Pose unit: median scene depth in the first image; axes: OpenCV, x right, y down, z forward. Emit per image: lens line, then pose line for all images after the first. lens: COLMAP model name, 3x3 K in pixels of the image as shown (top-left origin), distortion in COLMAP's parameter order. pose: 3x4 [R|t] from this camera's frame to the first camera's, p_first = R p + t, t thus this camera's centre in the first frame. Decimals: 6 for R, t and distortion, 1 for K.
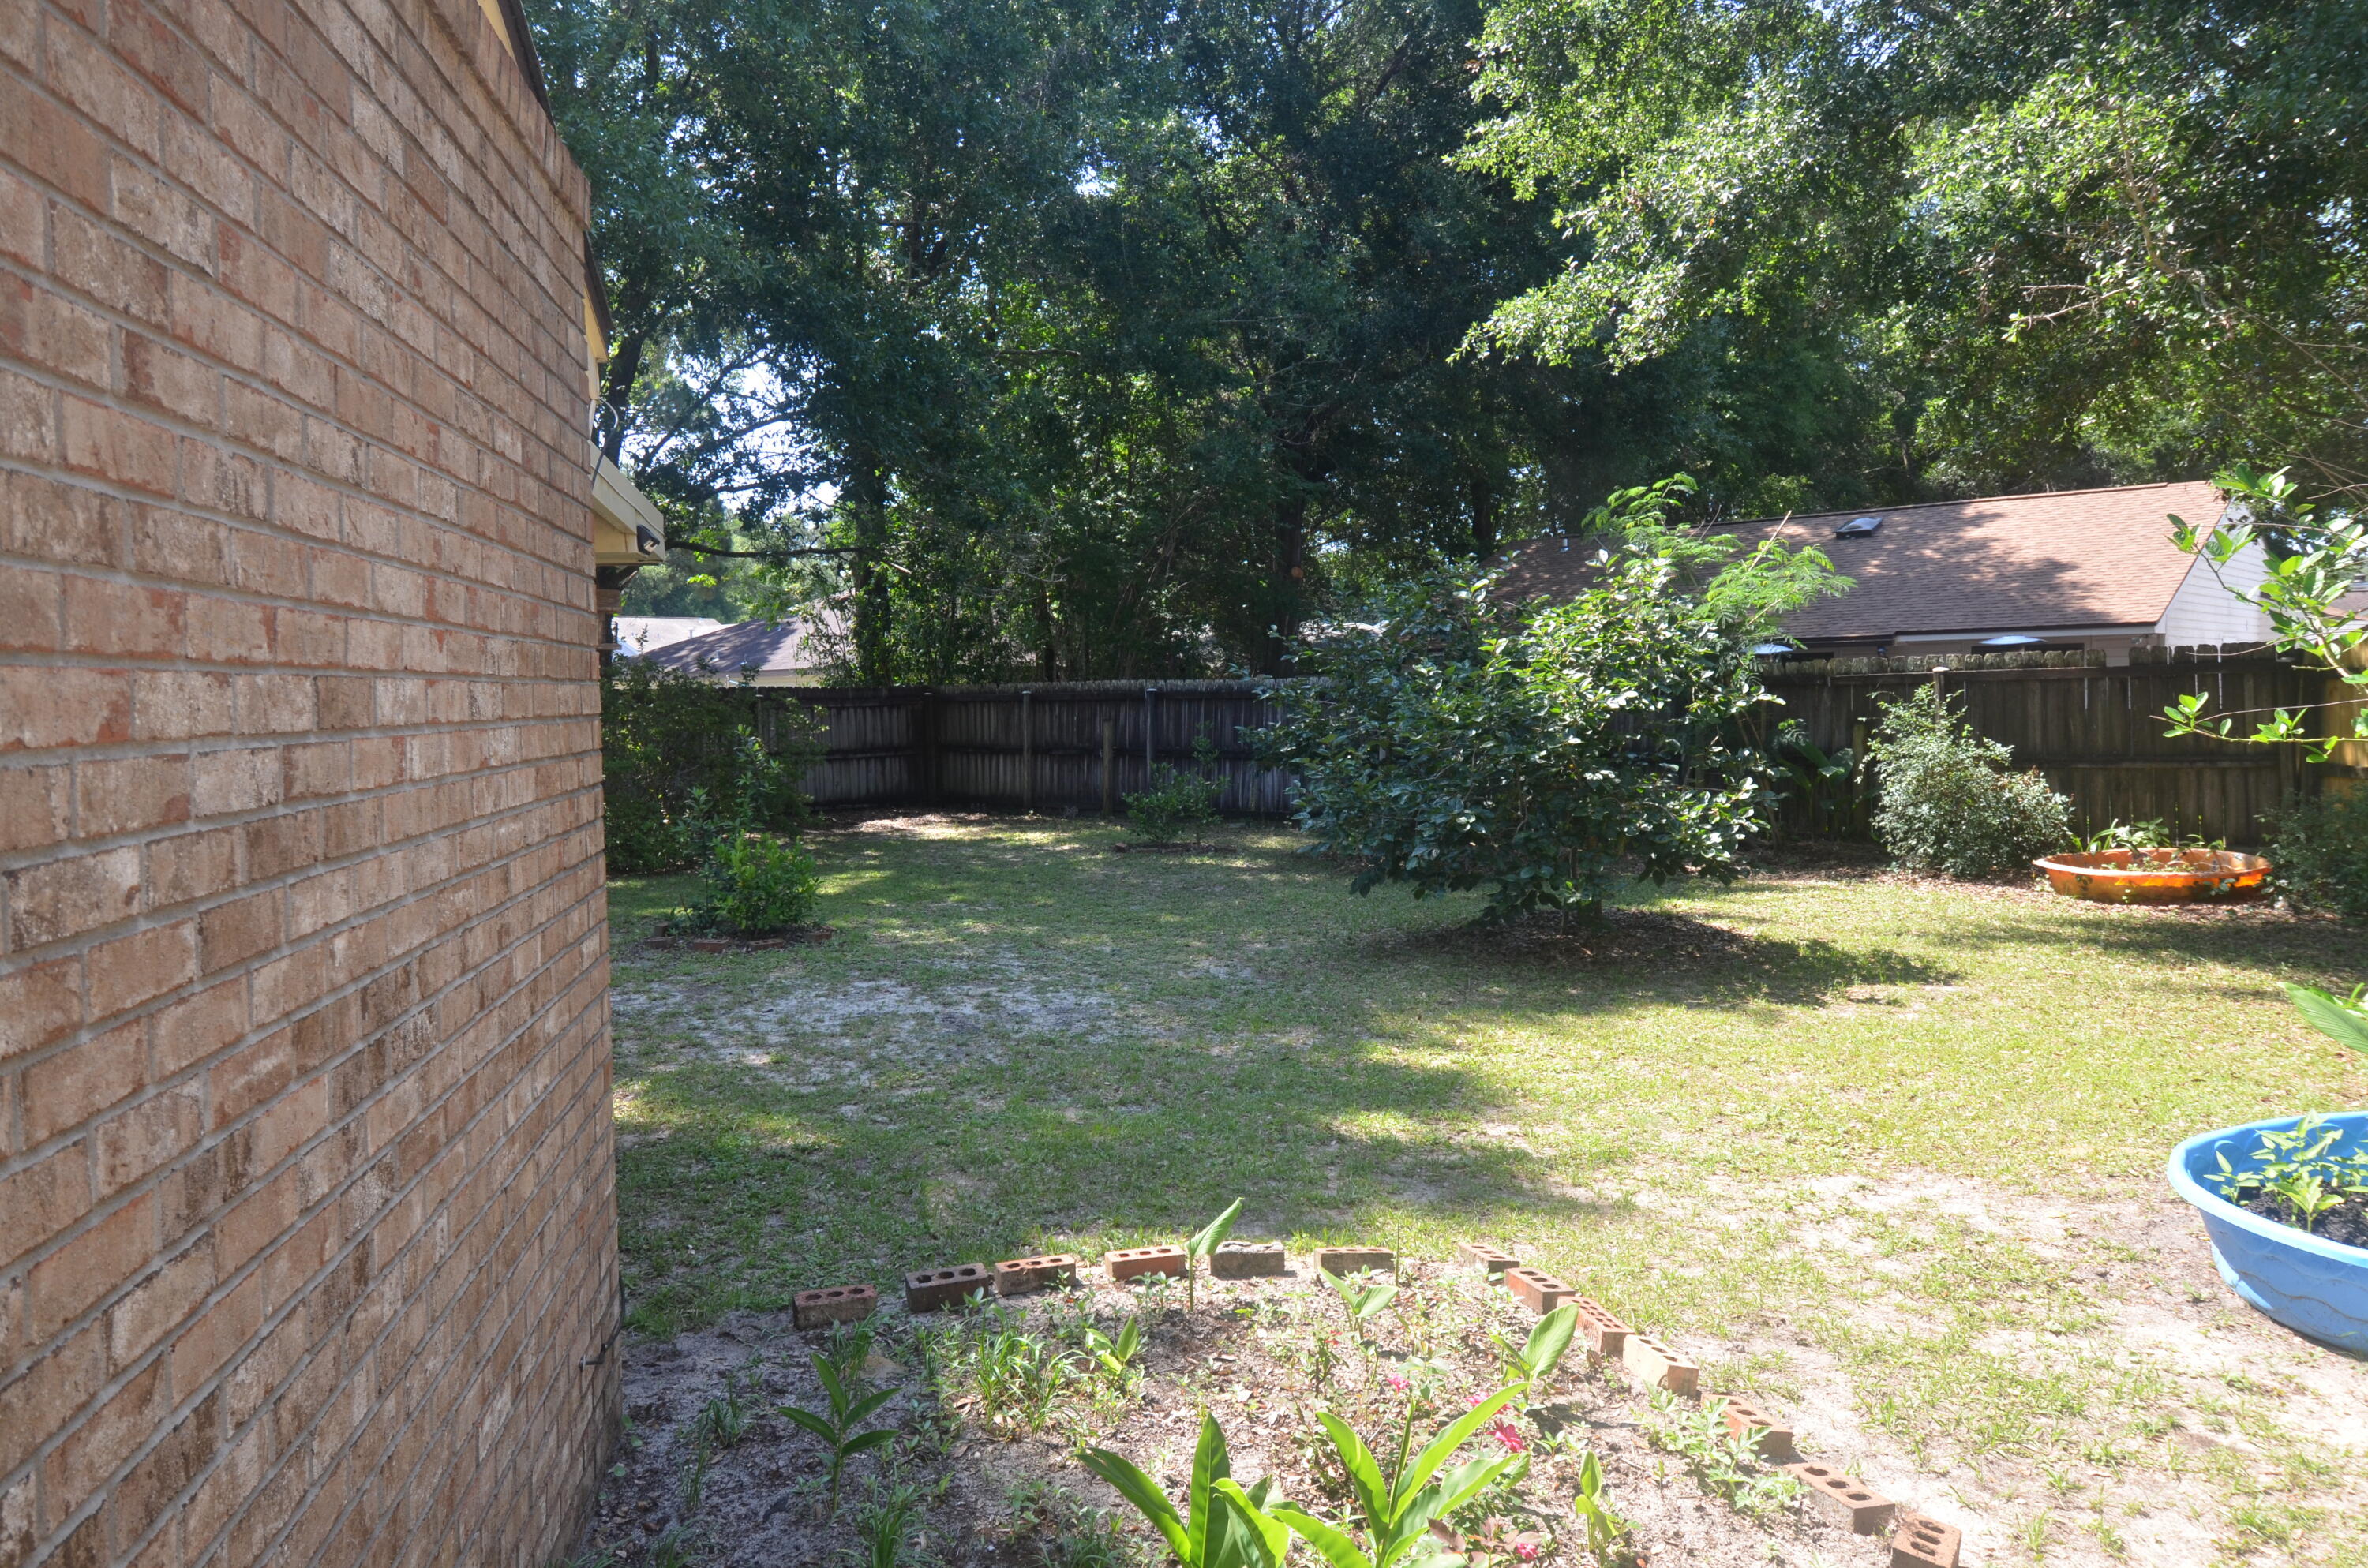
lens RADIAL K [[1610.5, 0, 1184.0], [0, 1610.5, 784.0], [0, 0, 1]] dist [0.063843, -0.085062]
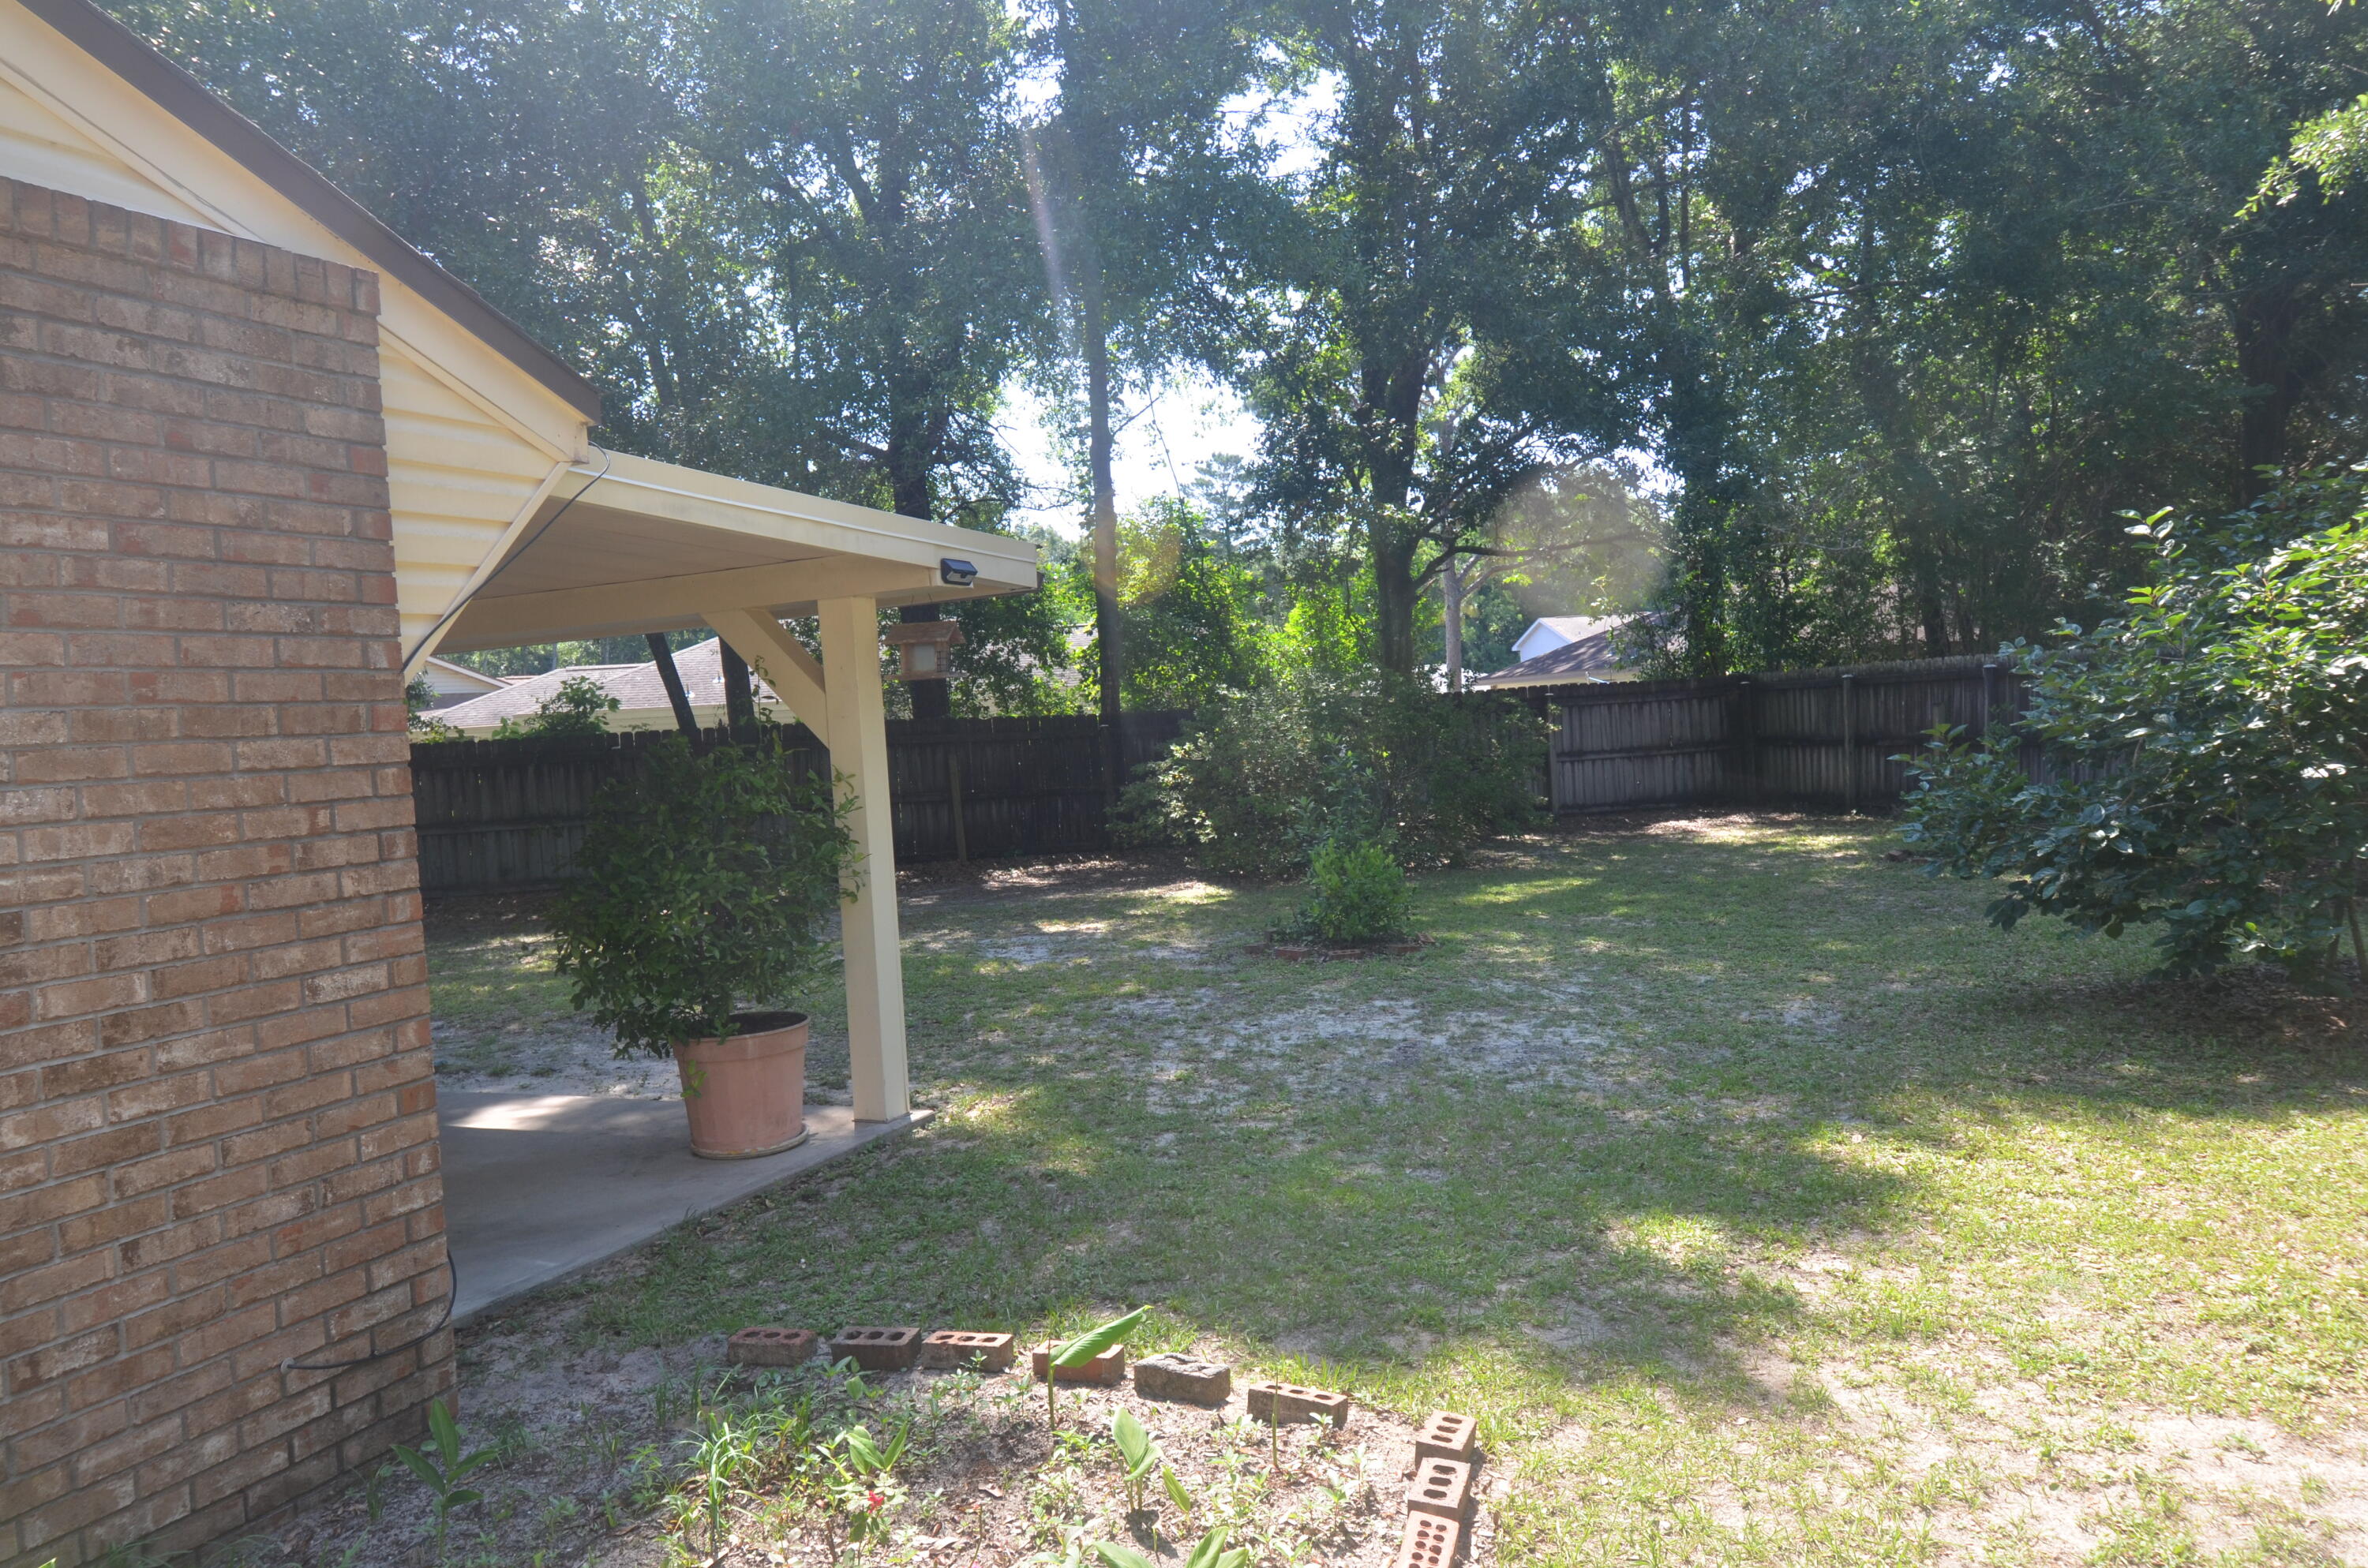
lens RADIAL K [[1610.5, 0, 1184.0], [0, 1610.5, 784.0], [0, 0, 1]] dist [0.063843, -0.085062]
pose [[0.830476, -0.012943, -0.556904, 0.383710], [0.015259, 0.999883, -0.000483, -0.011461], [0.556846, -0.008096, 0.830576, 0.225659]]
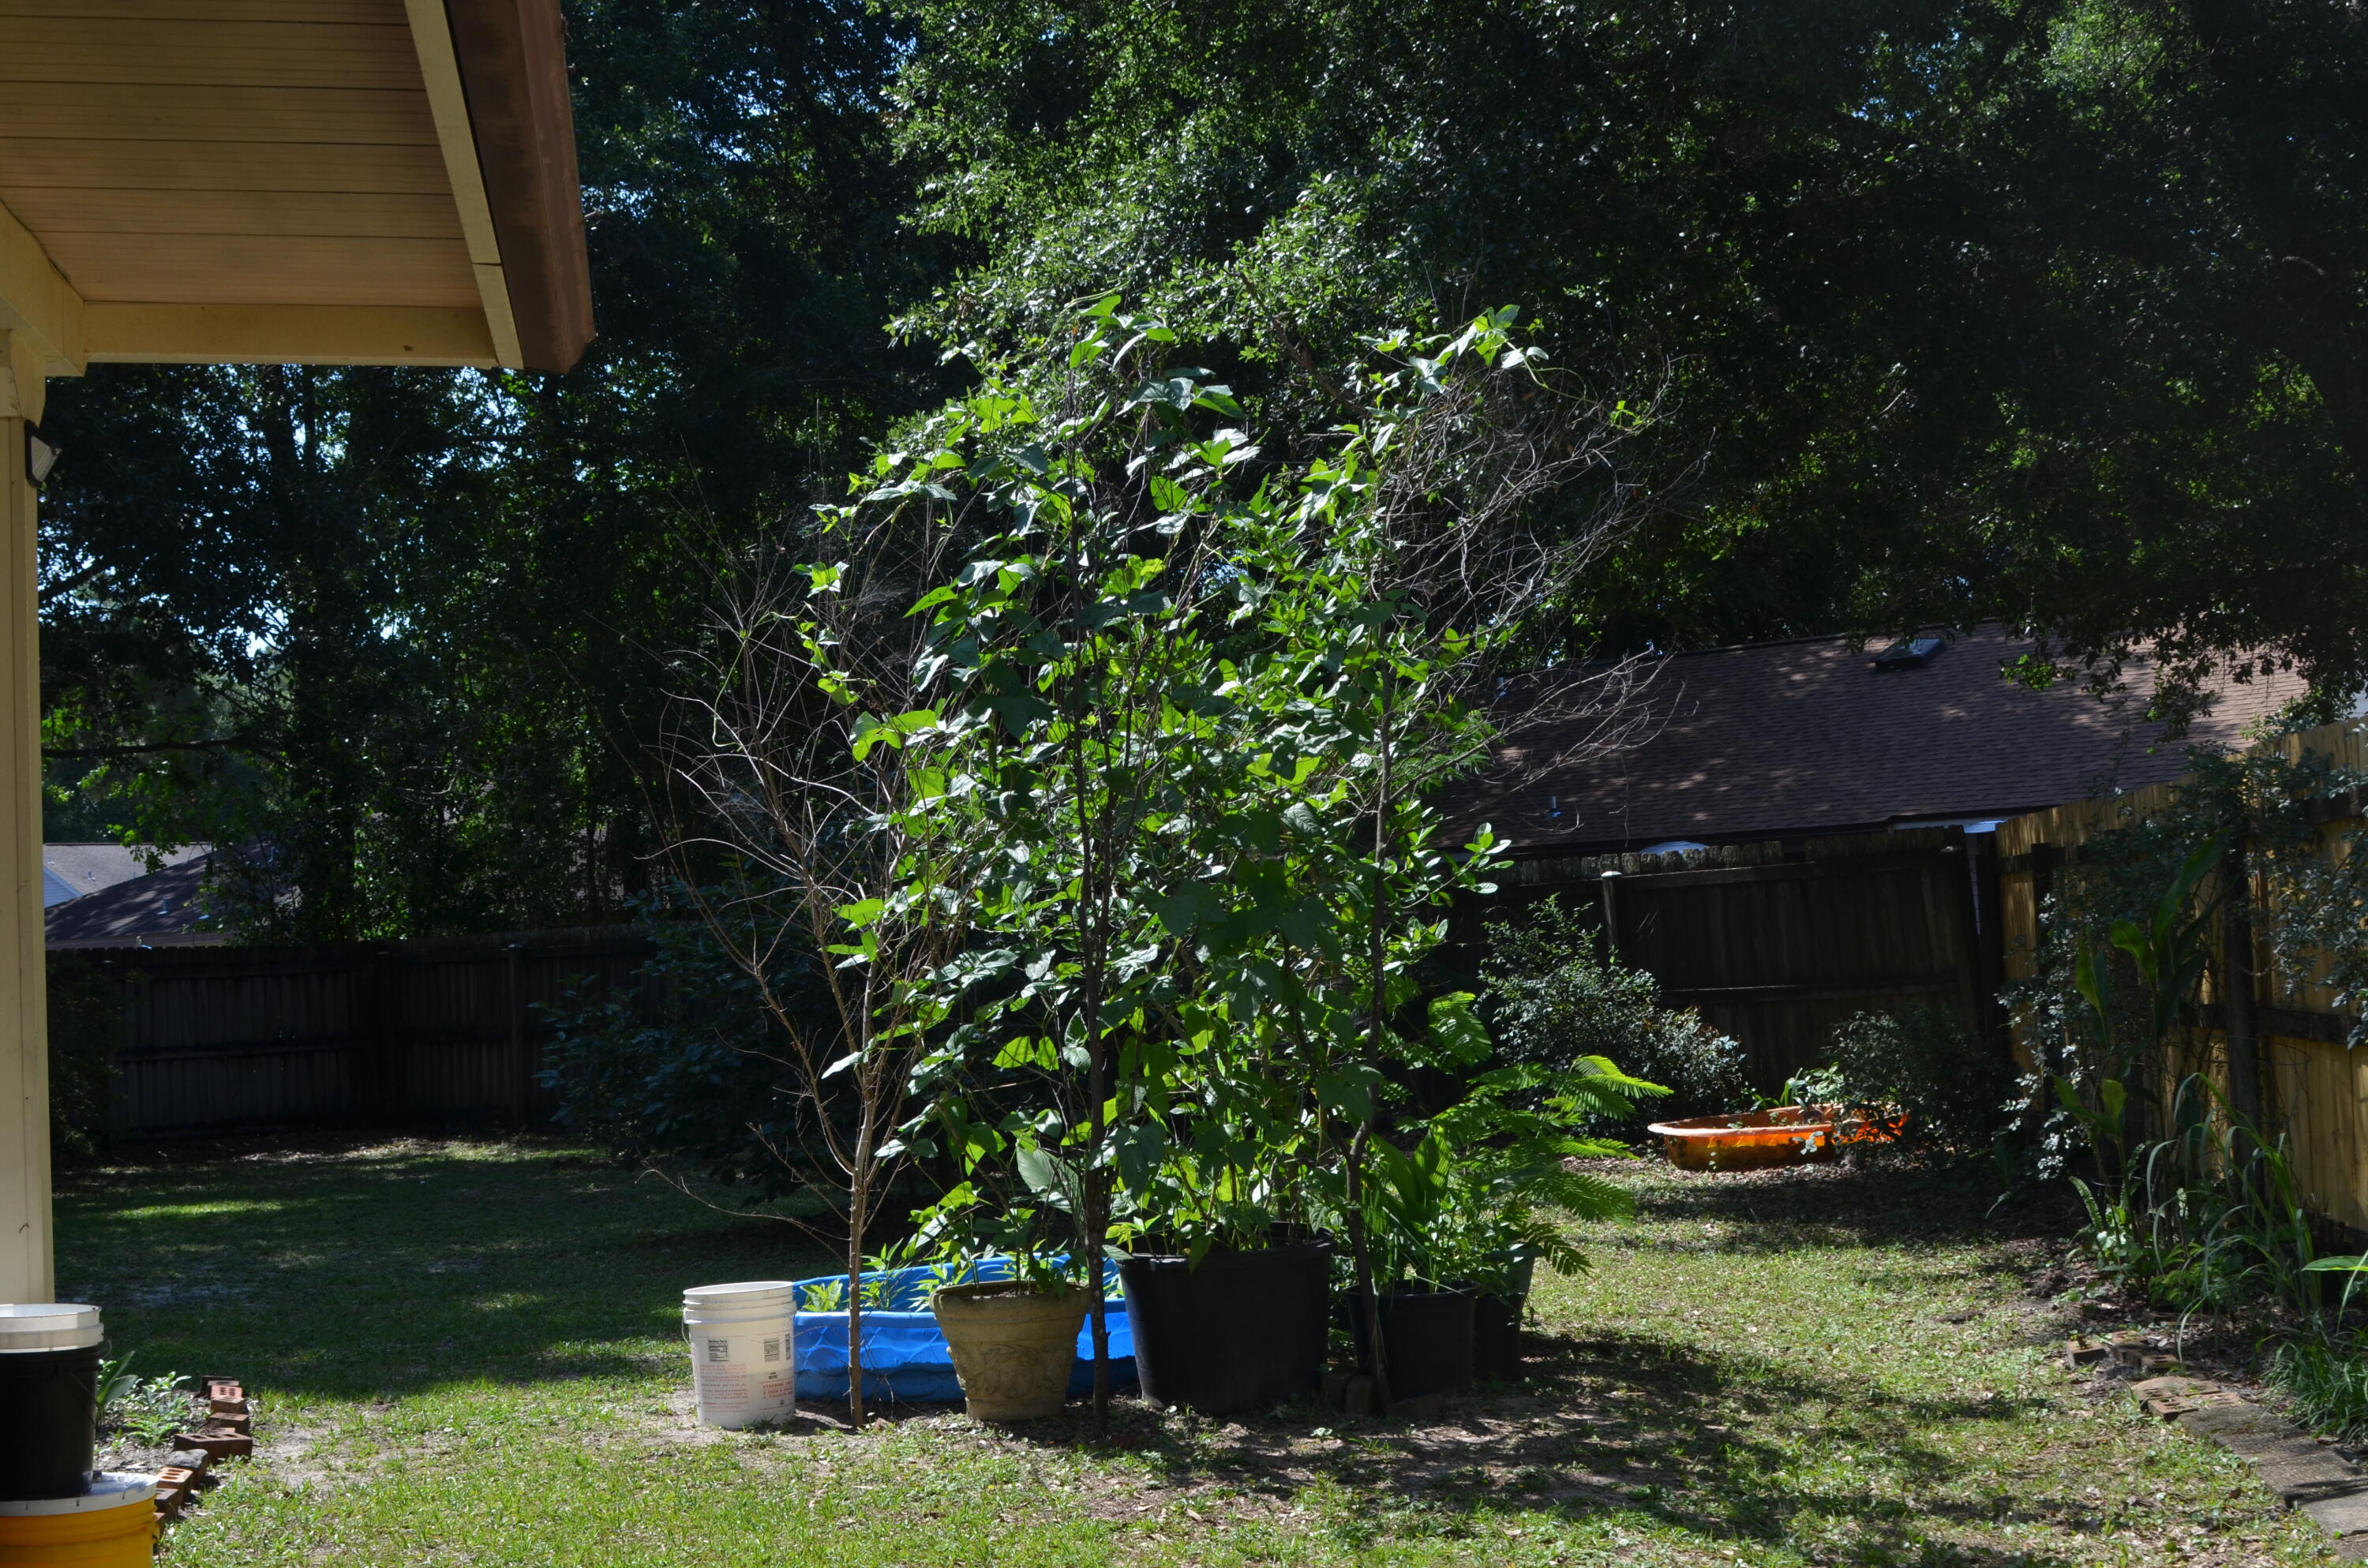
lens RADIAL K [[3098.4, 0, 1184.0], [0, 3098.4, 784.0], [0, 0, 1]] dist [-0.071461, -0.008637]
pose [[0.999589, -0.028593, 0.002289, 0.677875], [0.028669, 0.993317, -0.111796, 0.098719], [0.000923, 0.111816, 0.993729, -0.966317]]
